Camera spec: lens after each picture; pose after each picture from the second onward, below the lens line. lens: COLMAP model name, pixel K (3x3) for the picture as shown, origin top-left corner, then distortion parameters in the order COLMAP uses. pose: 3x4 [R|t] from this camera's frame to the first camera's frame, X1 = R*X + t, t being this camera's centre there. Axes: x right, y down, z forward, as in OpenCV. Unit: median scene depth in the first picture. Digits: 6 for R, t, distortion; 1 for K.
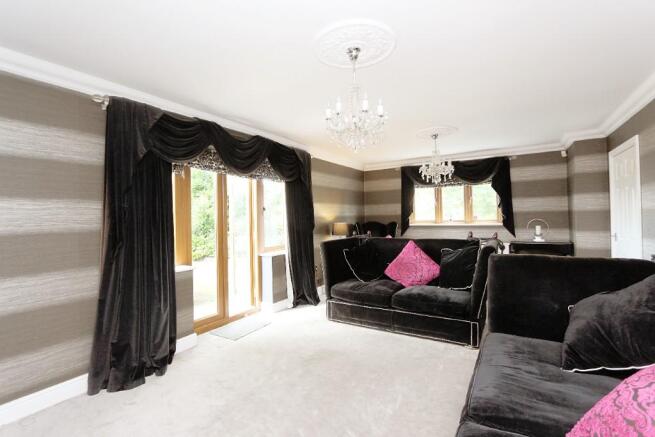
lens RADIAL K [[305.4, 0, 327.5], [0, 305.4, 218.5], [0, 0, 1]] dist [0.000151, -0.000016]
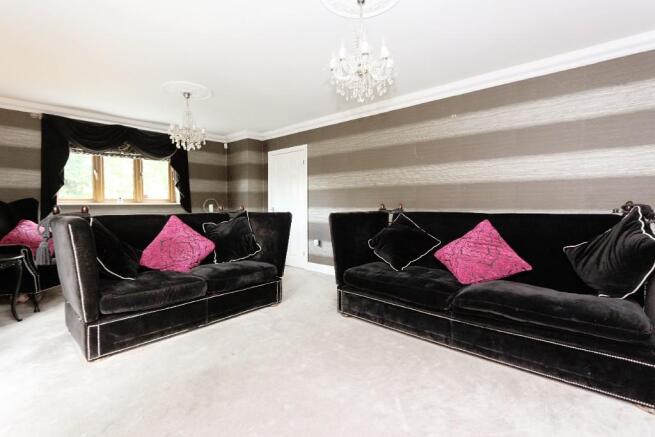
lens RADIAL K [[301.3, 0, 327.1], [0, 301.3, 211.2], [0, 0, 1]] dist [-0.000052, -0.000052]
pose [[0.185448, -0.002723, 0.982650, -0.340363], [0.008430, 0.999964, 0.001180, 0.051543], [-0.982618, 0.008065, 0.185464, 0.371051]]
